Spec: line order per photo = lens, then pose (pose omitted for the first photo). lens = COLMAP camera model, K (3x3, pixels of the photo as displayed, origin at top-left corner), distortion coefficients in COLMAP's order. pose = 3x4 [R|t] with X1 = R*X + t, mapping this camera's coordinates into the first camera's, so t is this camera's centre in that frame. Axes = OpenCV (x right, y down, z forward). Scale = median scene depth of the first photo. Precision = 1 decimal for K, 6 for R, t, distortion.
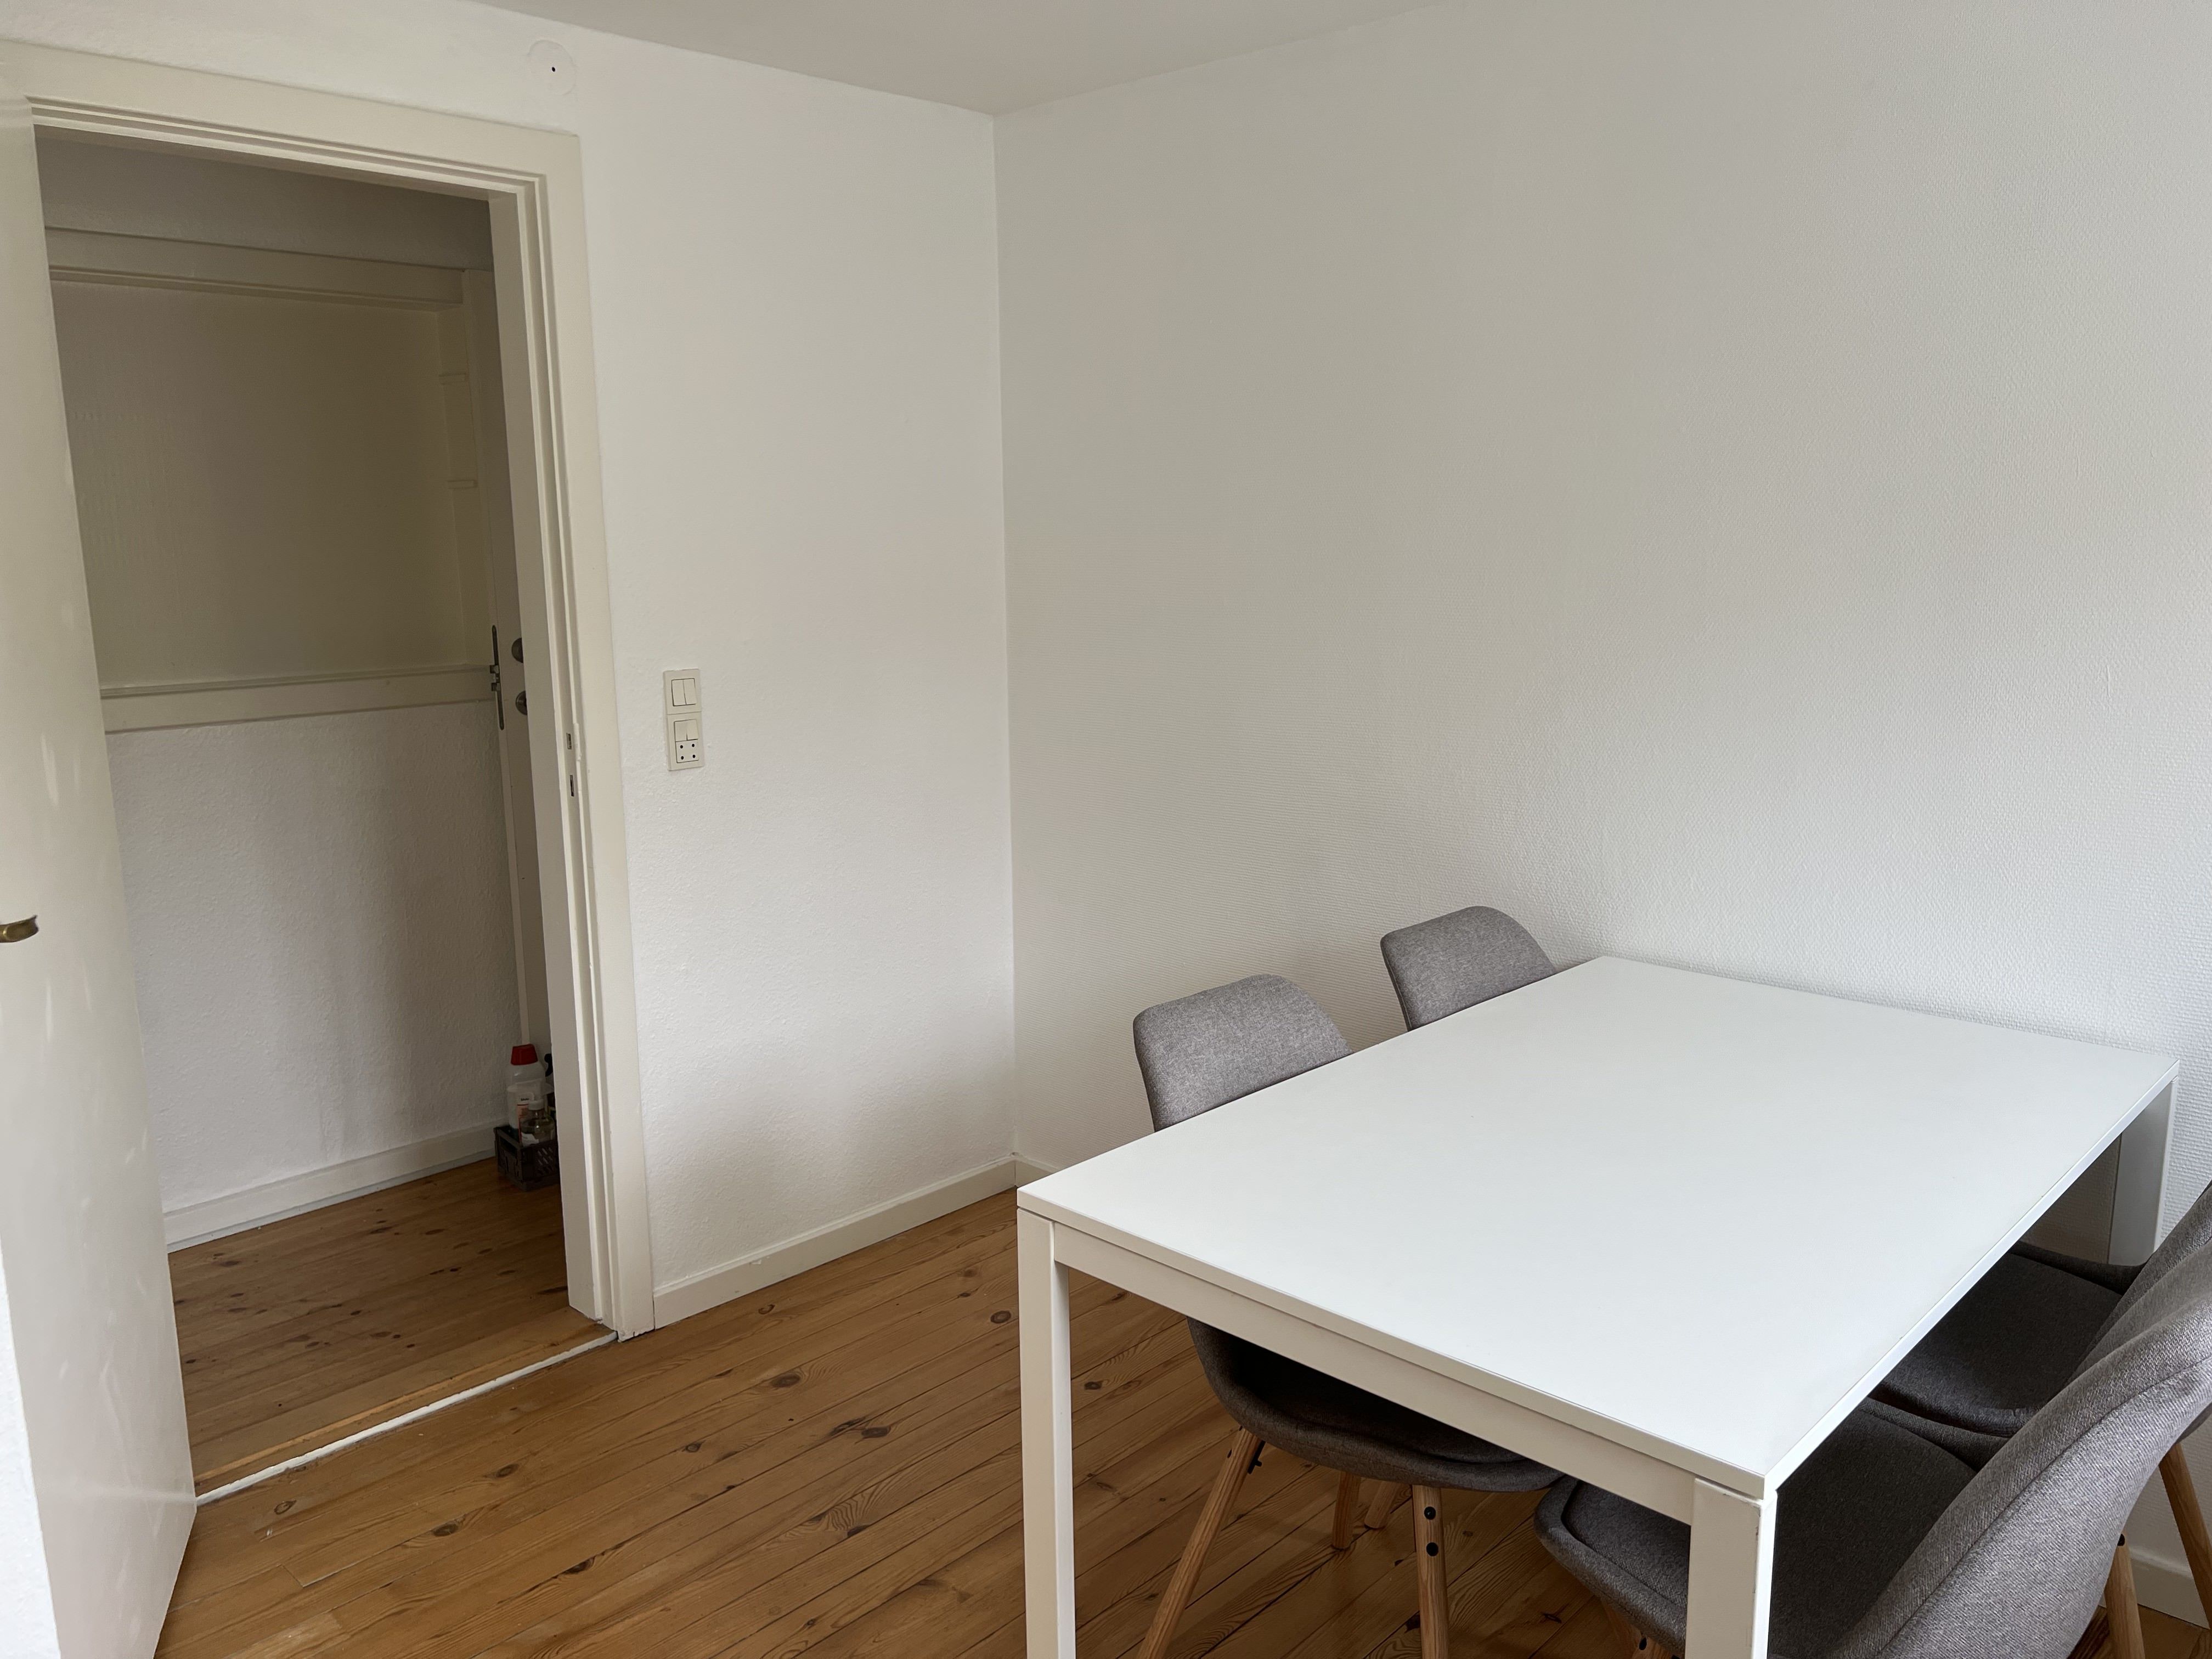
lens RADIAL K [[1667.1, 0, 1106.5], [0, 1667.1, 828.4], [0, 0, 1]] dist [0.002405, 0.000822]
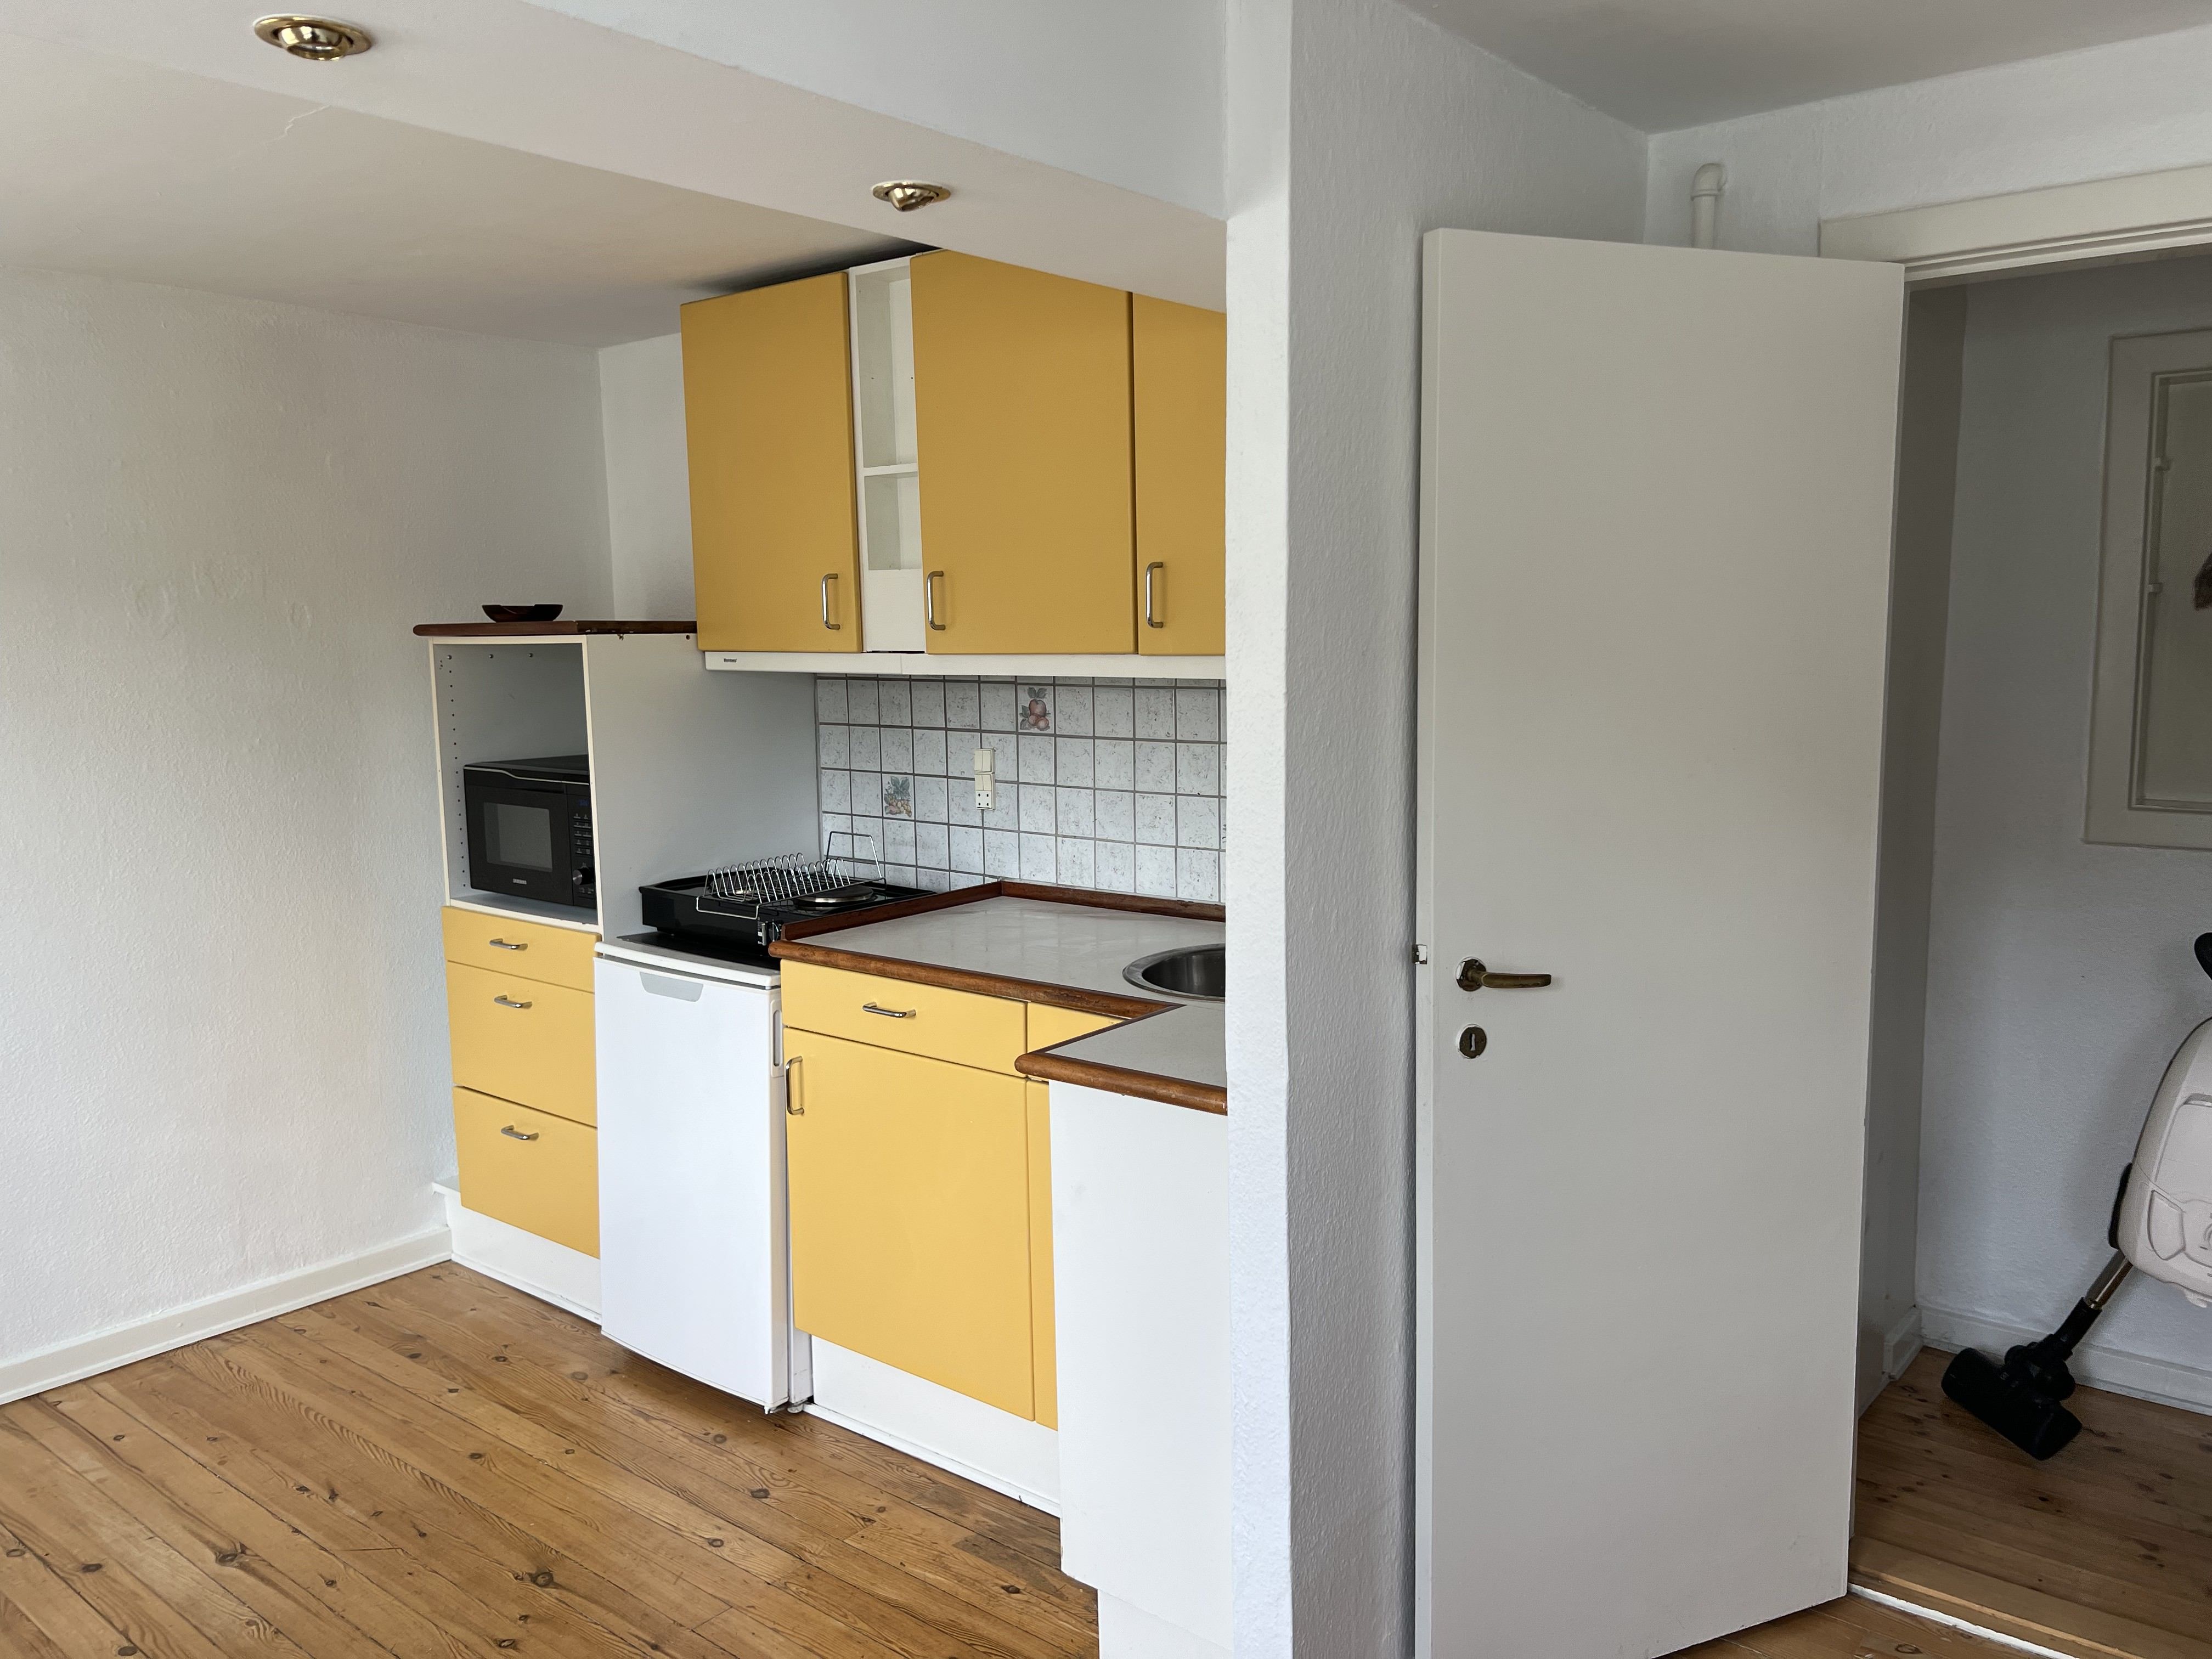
lens RADIAL K [[1667.1, 0, 1106.9], [0, 1667.1, 828.9], [0, 0, 1]] dist [0.002405, 0.000822]
pose [[0.082721, 0.132539, -0.987720, 0.343625], [-0.168092, 0.978772, 0.117261, -0.090807], [0.982295, 0.156328, 0.103243, 0.346005]]
